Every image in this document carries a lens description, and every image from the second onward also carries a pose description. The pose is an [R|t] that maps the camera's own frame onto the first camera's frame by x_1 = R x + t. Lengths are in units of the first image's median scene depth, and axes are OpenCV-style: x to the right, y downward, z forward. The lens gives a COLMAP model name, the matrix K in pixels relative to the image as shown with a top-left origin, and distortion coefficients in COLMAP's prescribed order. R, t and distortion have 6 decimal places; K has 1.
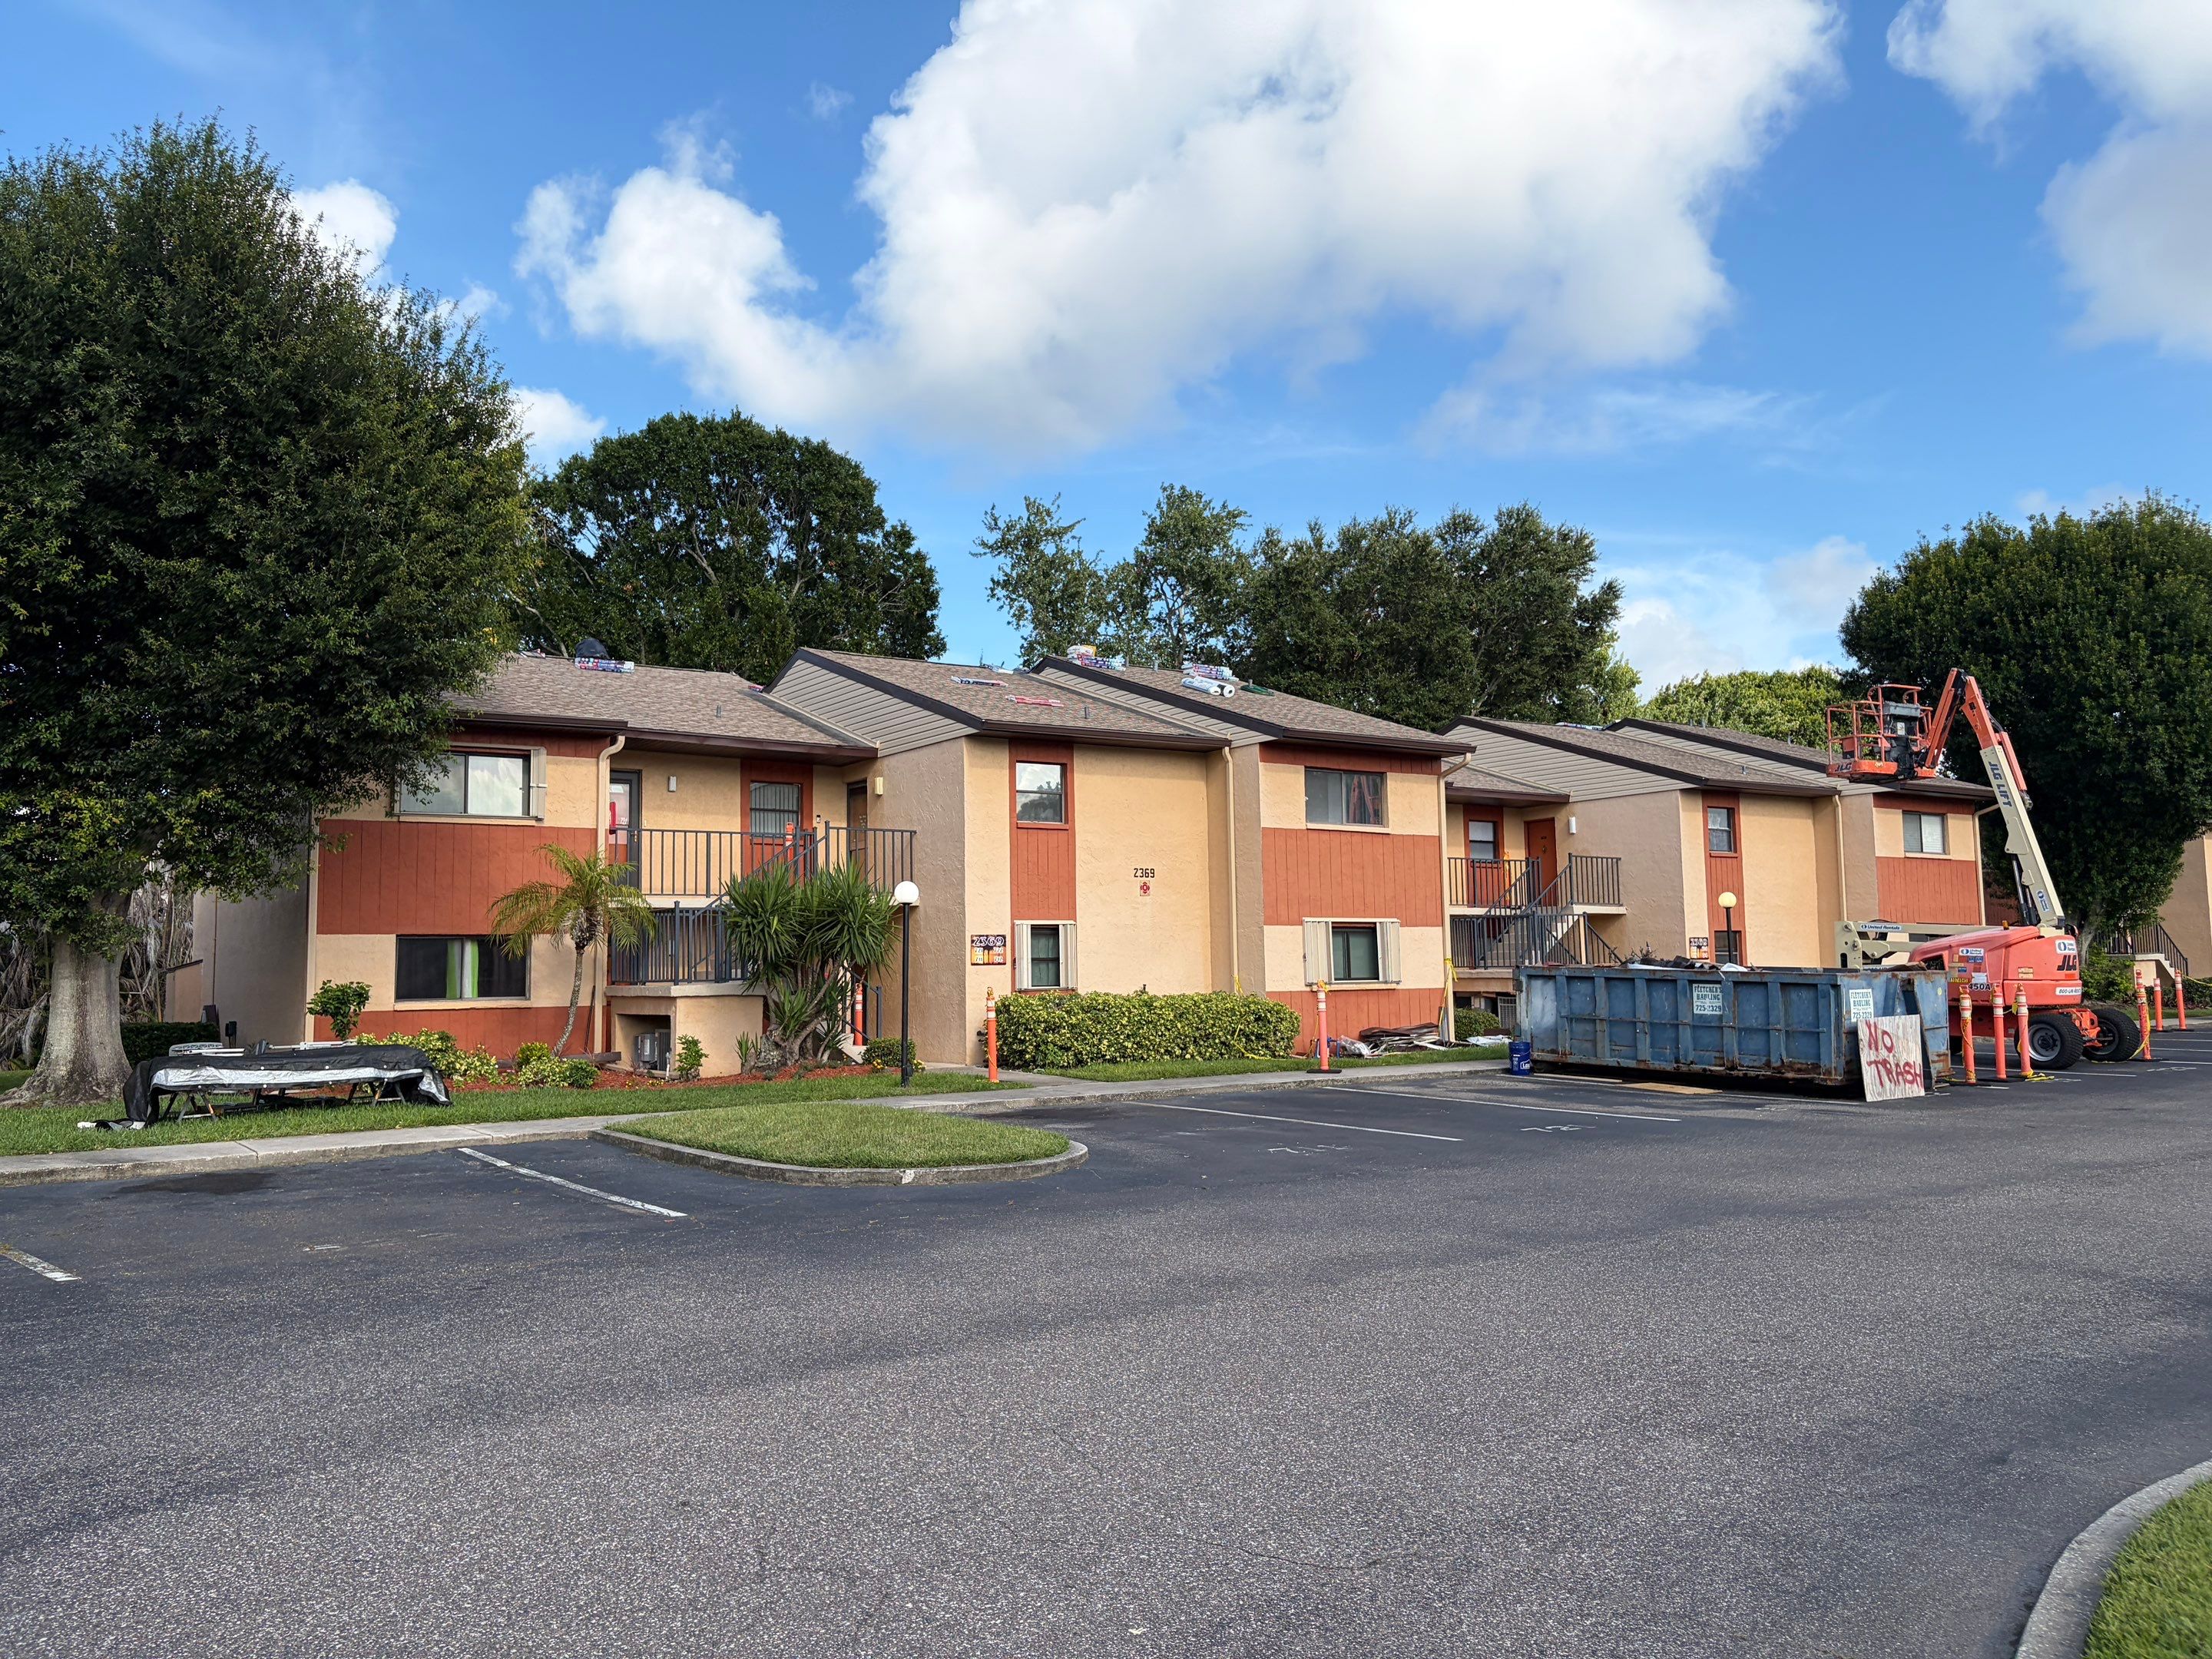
lens RADIAL K [[1653.2, 0, 1099.8], [0, 1653.2, 829.0], [0, 0, 1]] dist [0.042734, 0.001688]
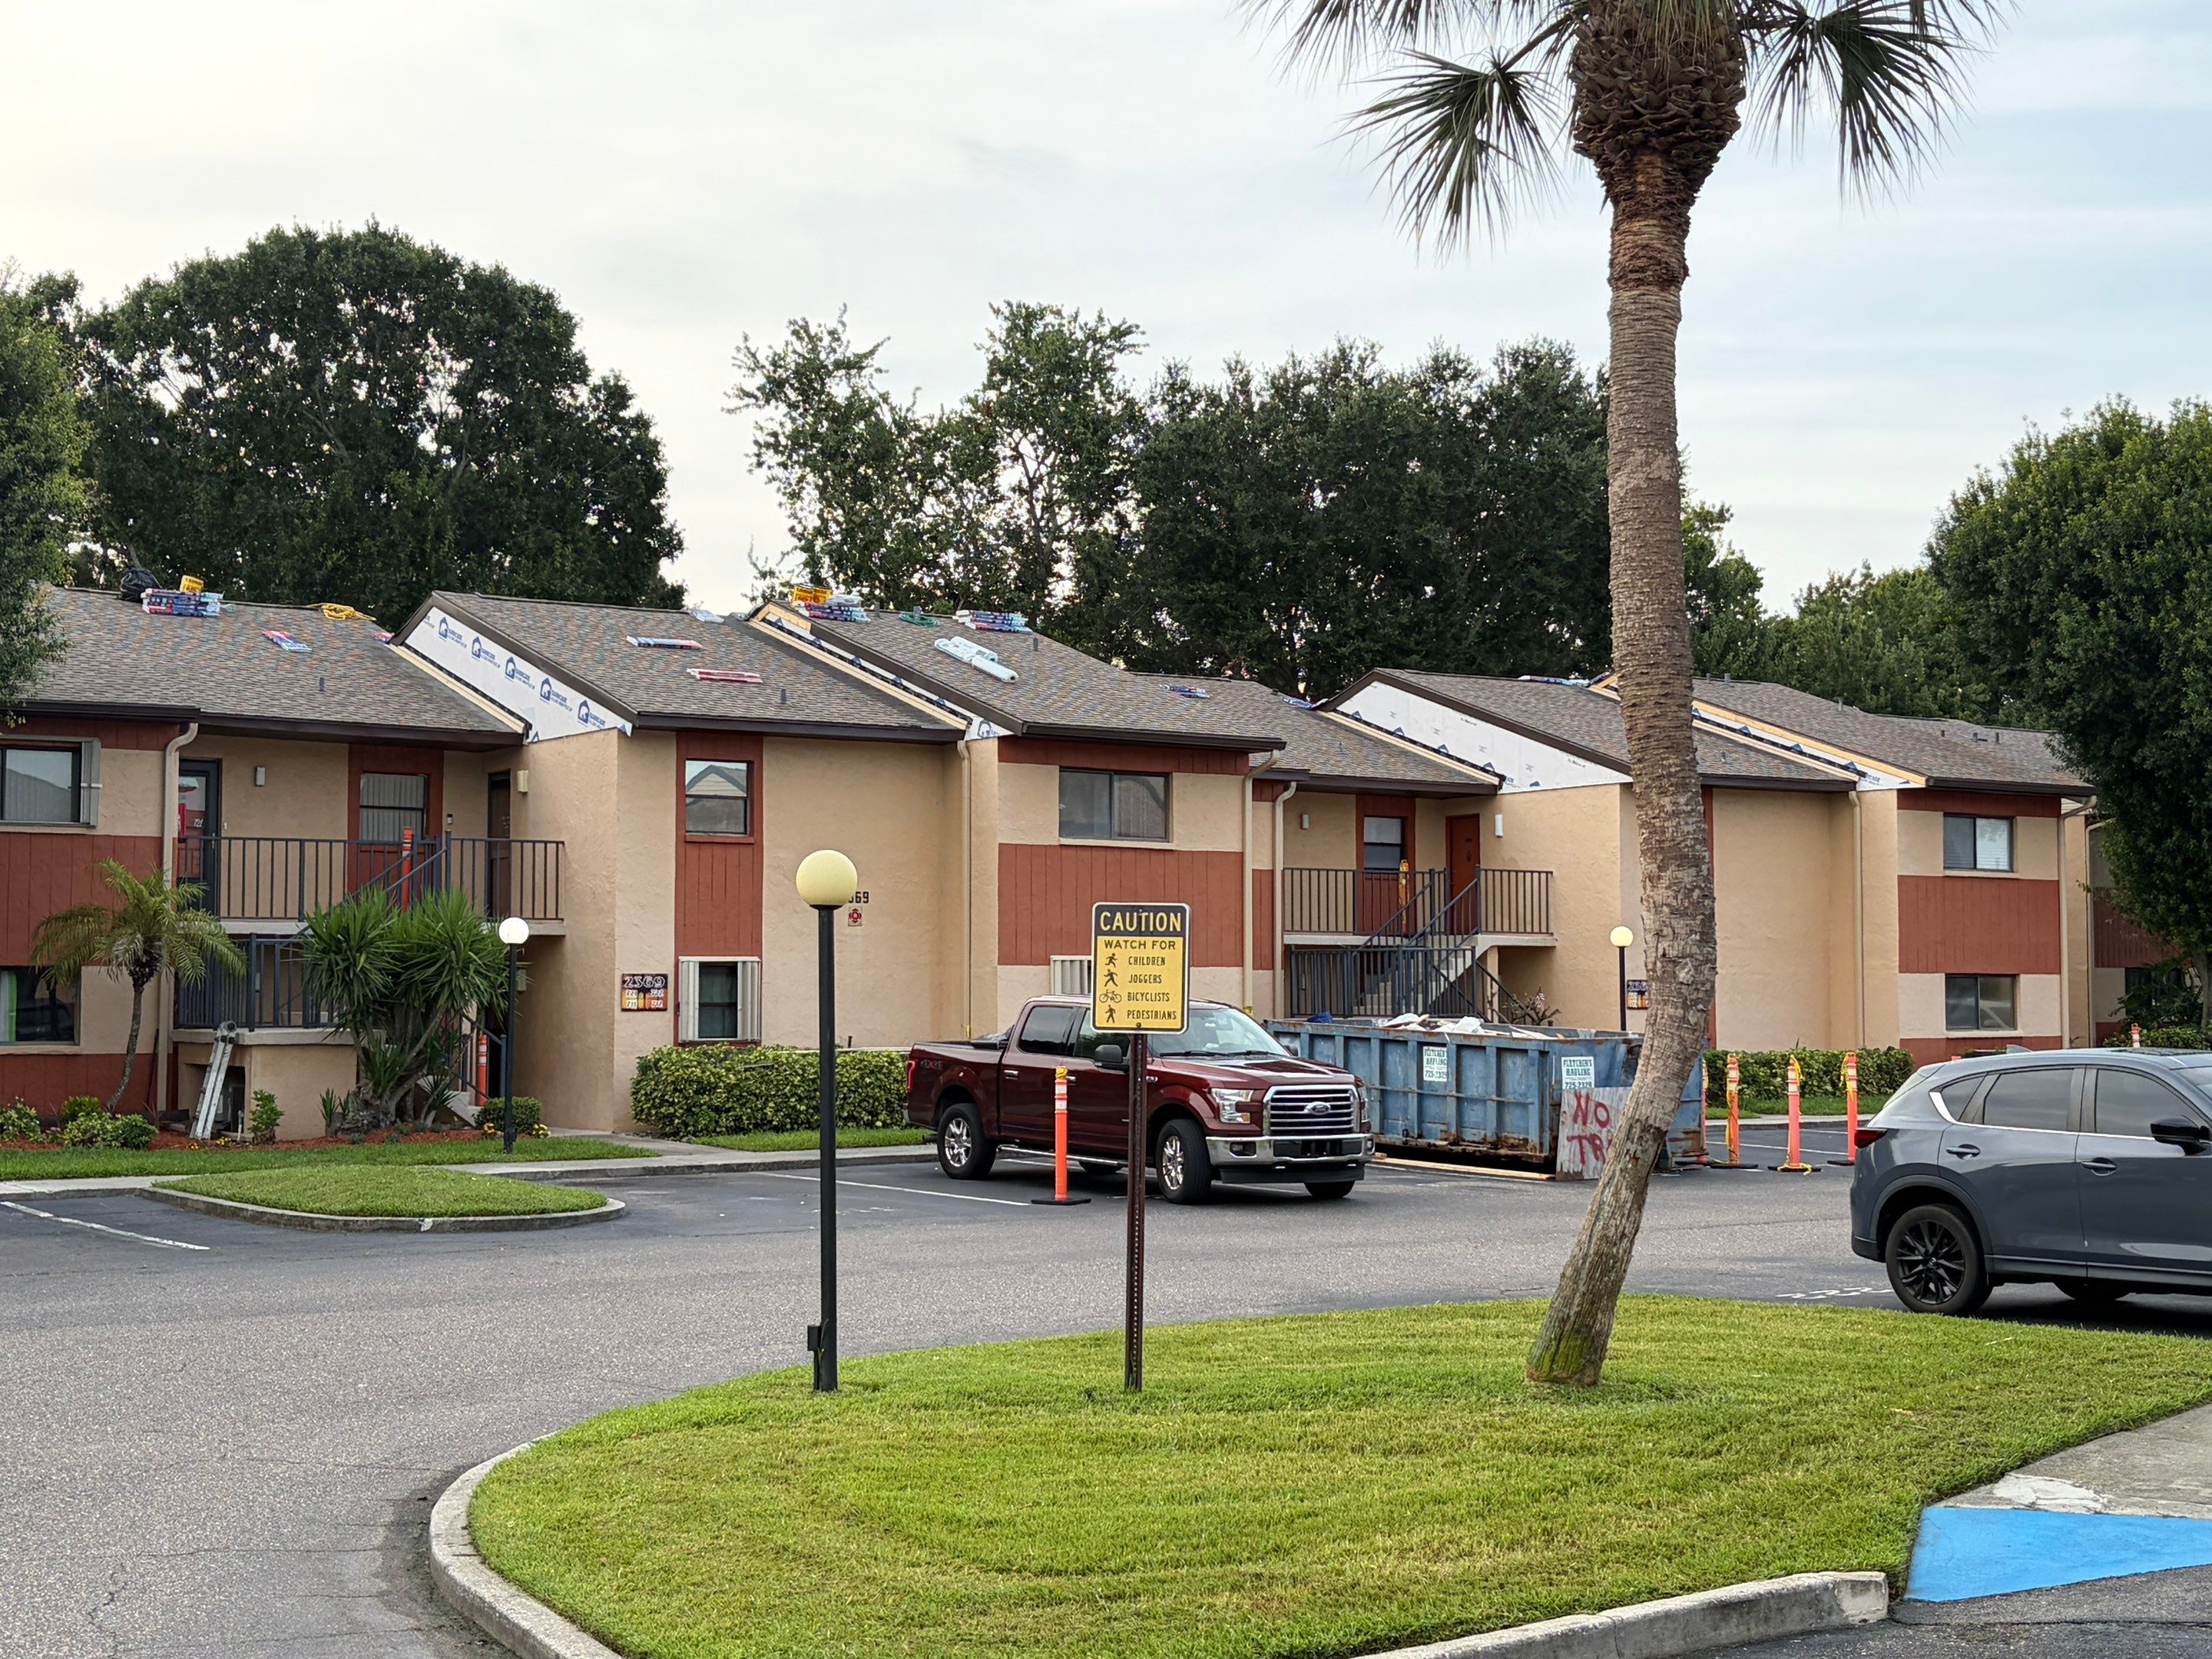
lens RADIAL K [[2894.7, 0, 1119.3], [0, 2894.7, 824.9], [0, 0, 1]] dist [0.195640, -0.671788]
pose [[0.999841, 0.015917, 0.008033, 0.148276], [-0.016143, 0.999451, 0.028924, -0.052848], [-0.007568, -0.029049, 0.999549, -0.422894]]
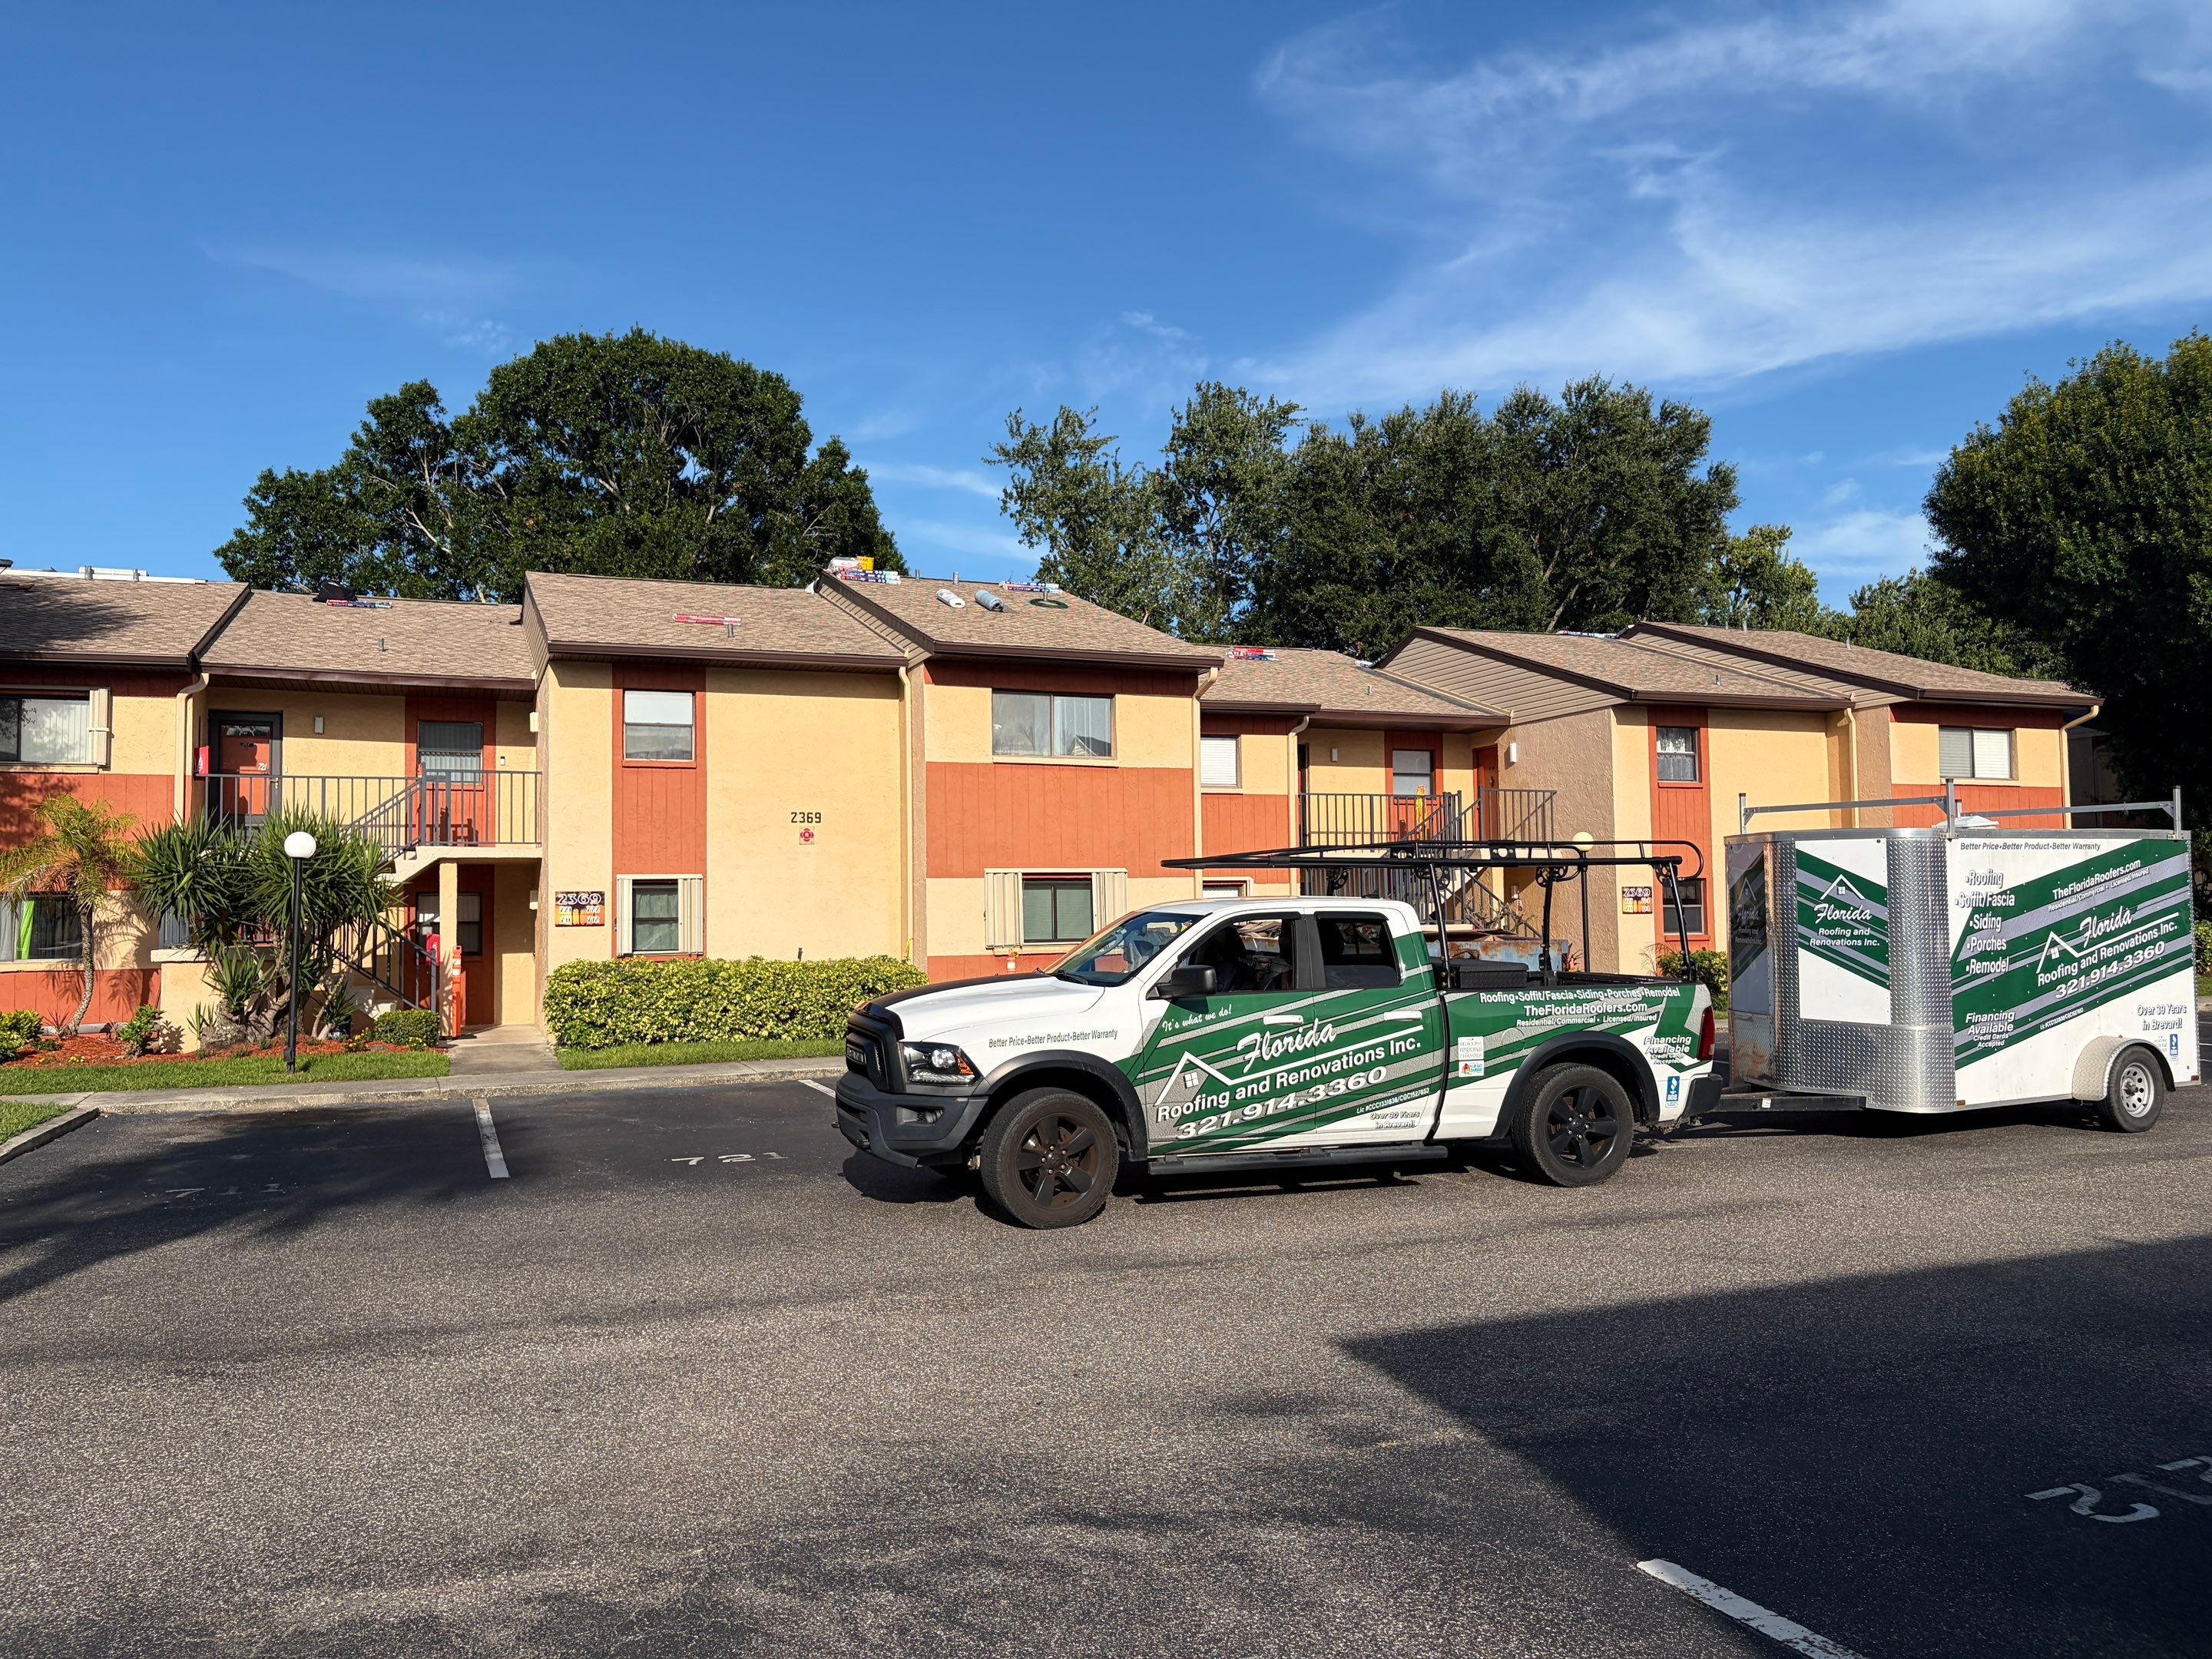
lens RADIAL K [[1651.9, 0, 1122.5], [0, 1651.9, 840.8], [0, 0, 1]] dist [0.043159, -0.006664]
pose [[0.977832, -0.008608, -0.209213, 0.378157], [0.017763, 0.998963, 0.041922, 0.005574], [0.208635, -0.044709, 0.976971, 0.195950]]
